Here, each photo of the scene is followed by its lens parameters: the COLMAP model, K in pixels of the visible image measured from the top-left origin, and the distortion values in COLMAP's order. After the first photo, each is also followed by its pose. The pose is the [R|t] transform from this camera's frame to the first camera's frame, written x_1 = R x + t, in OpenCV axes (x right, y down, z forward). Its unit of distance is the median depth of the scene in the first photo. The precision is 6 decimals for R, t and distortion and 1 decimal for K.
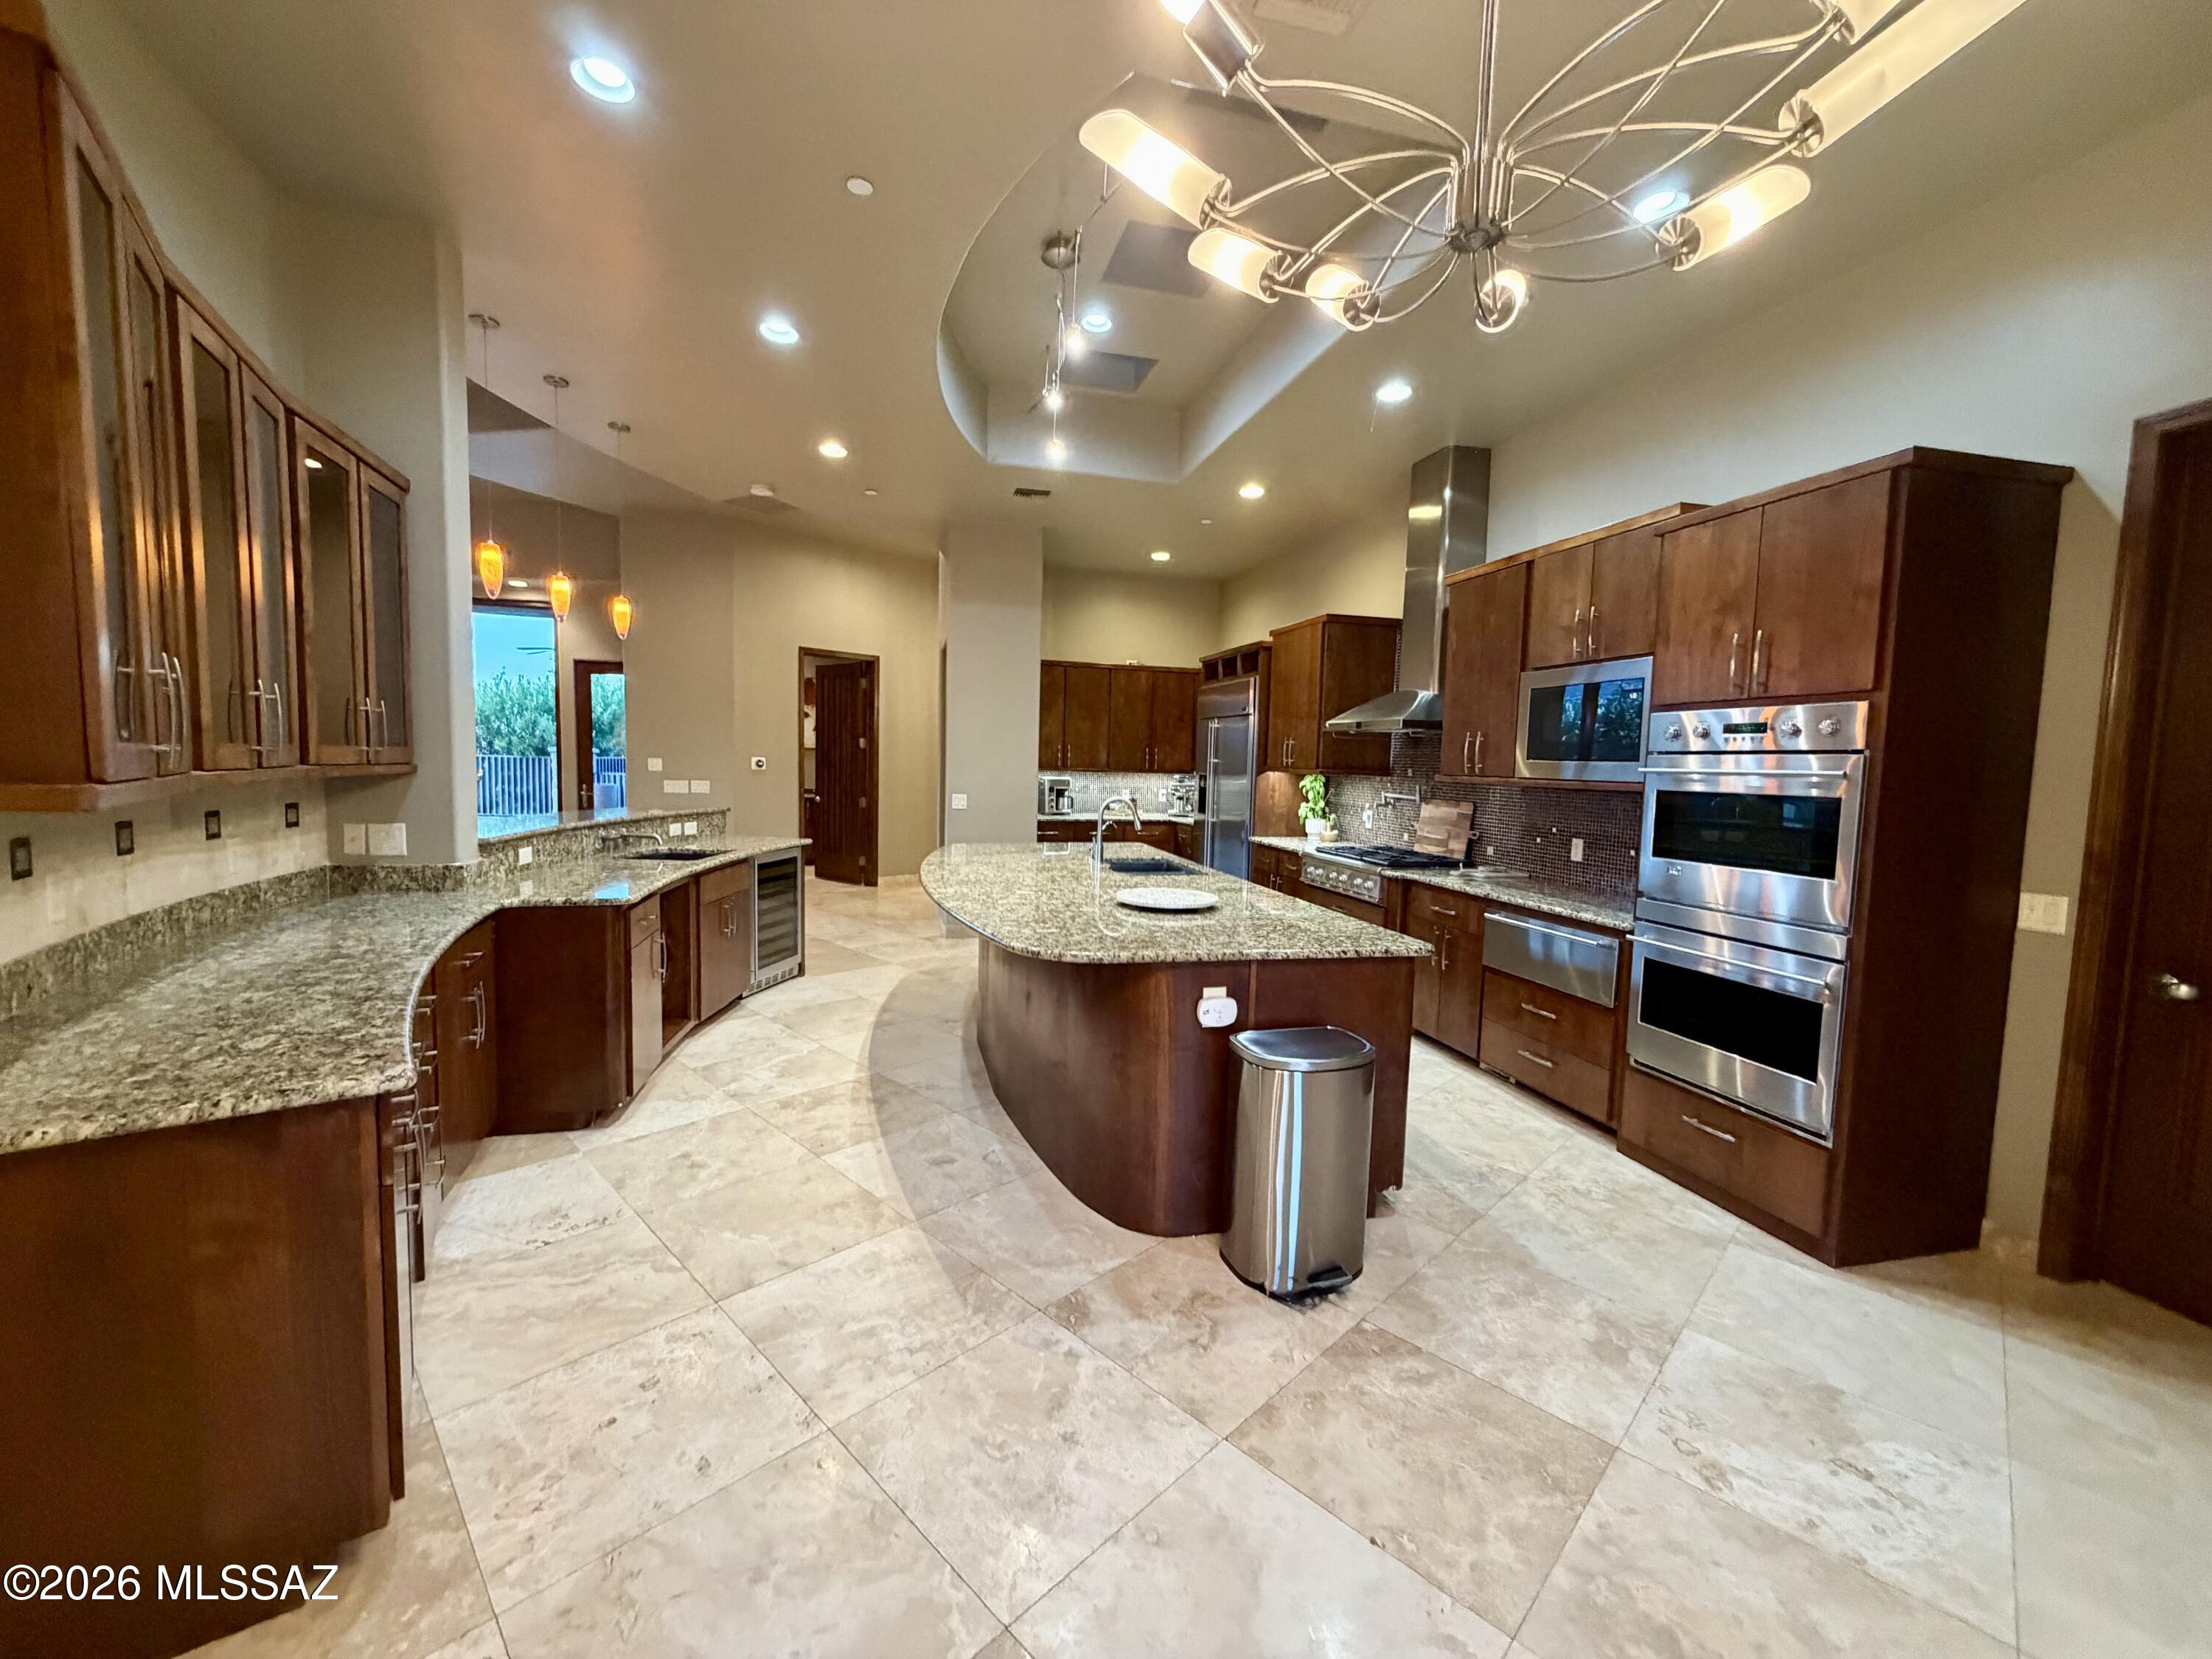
lens RADIAL K [[882.0, 0, 1102.7], [0, 882.0, 831.1], [0, 0, 1]] dist [0.000813, -0.000298]
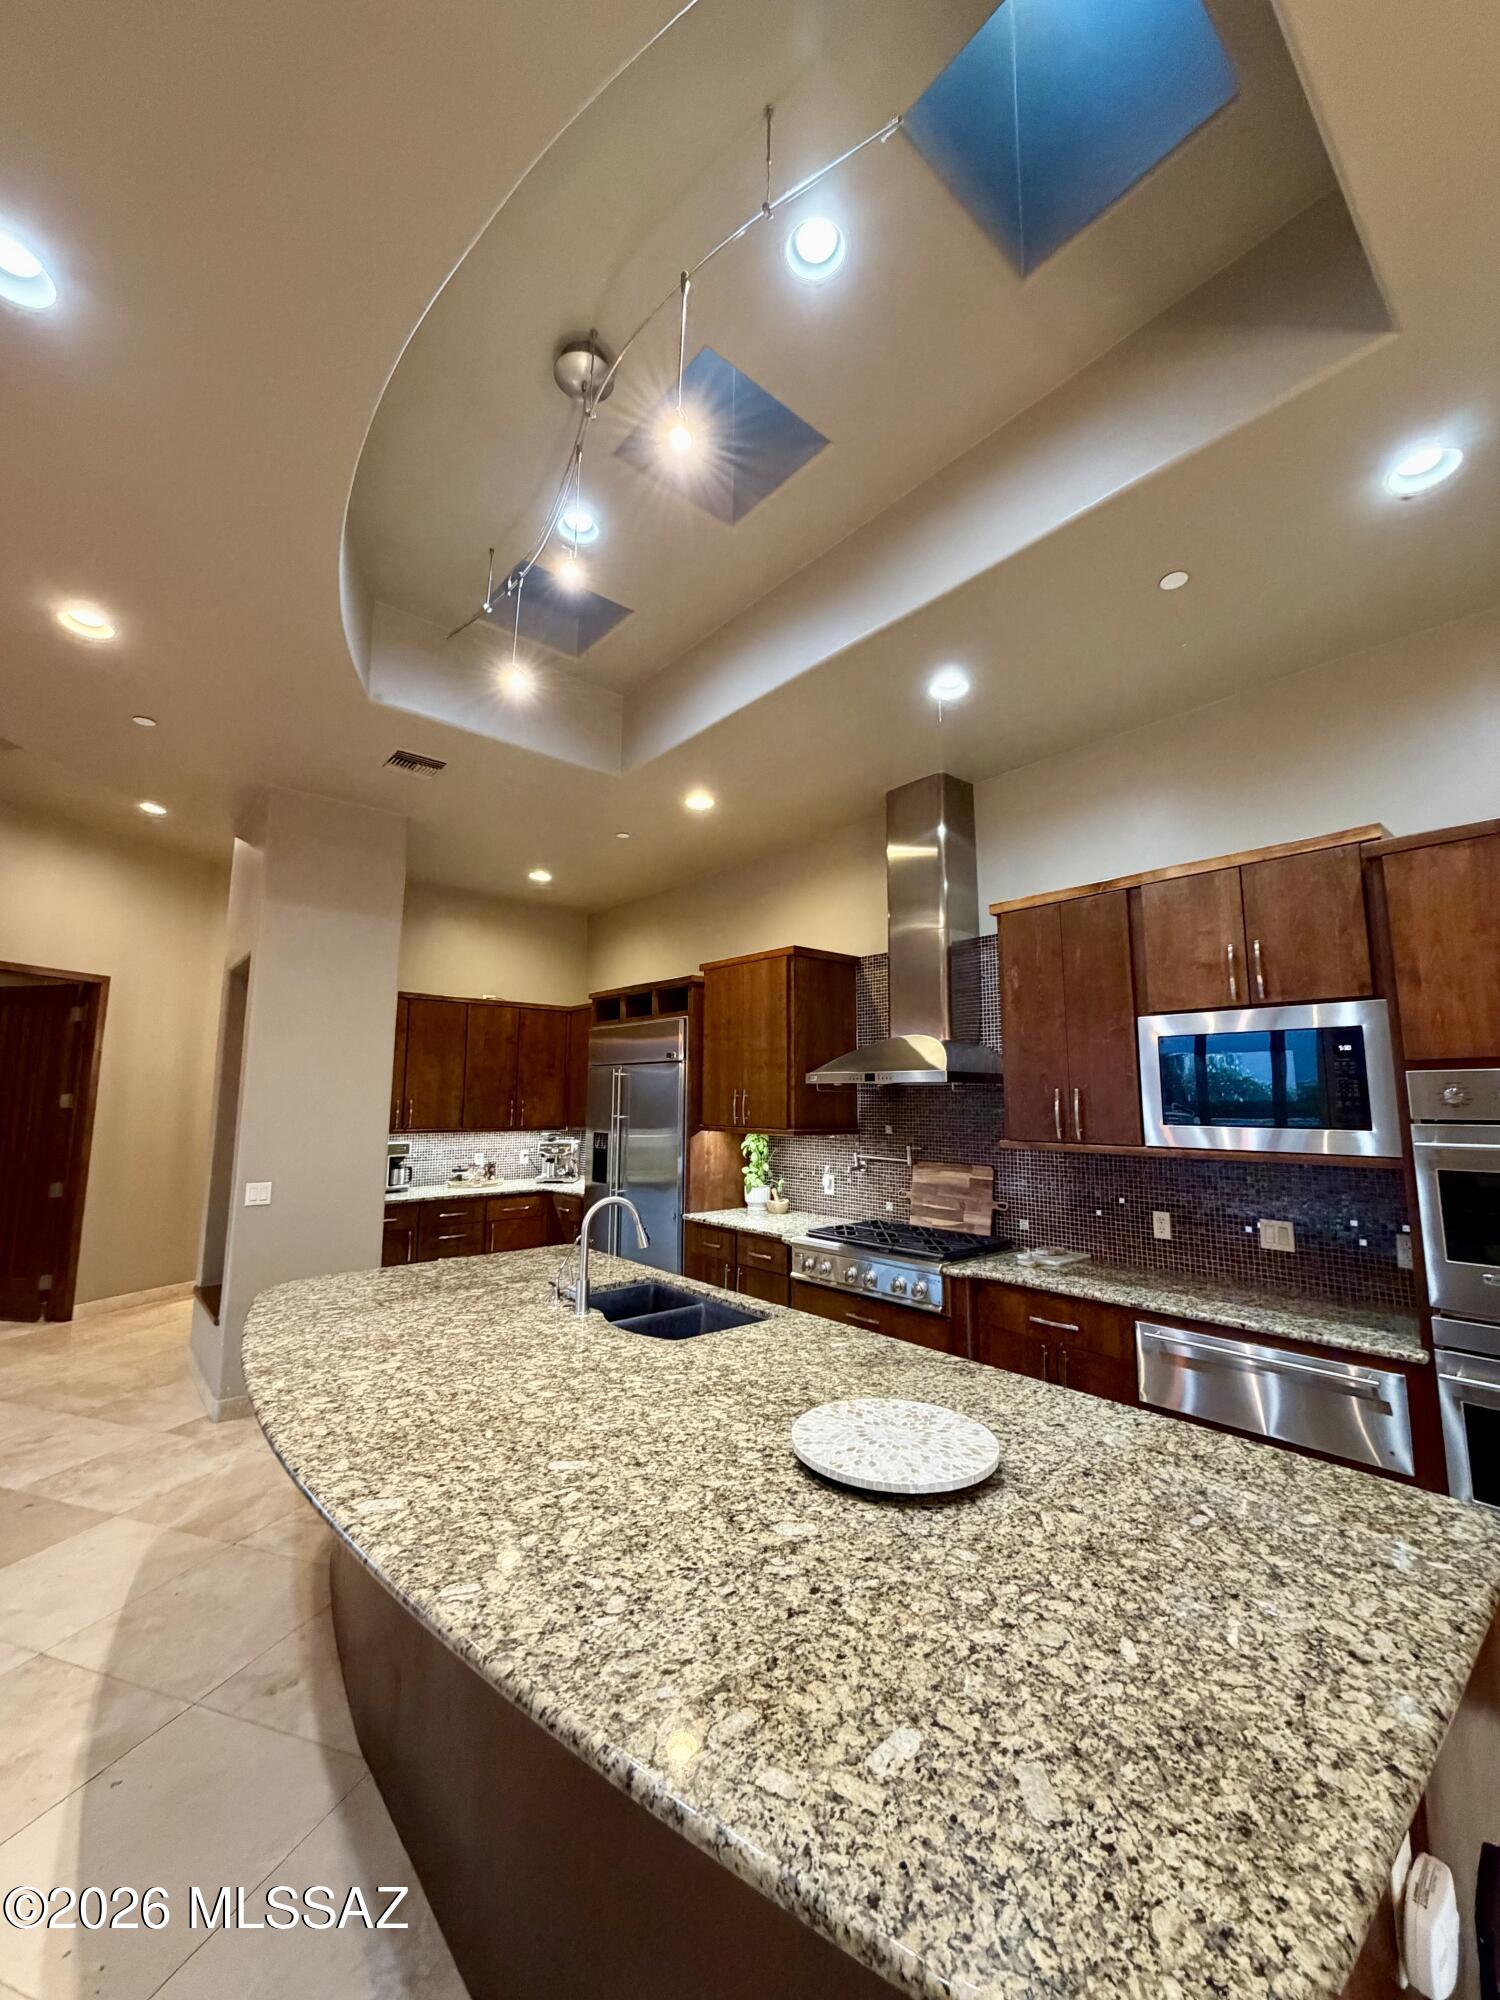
lens RADIAL K [[797.5, 0, 751.8], [0, 797.5, 997.5], [0, 0, 1]] dist [0.000813, -0.000298]
pose [[0.894799, 0.034801, 0.445110, -0.114024], [0.055830, 0.980410, -0.188889, -0.048785], [-0.442964, 0.193869, 0.875327, 0.320072]]
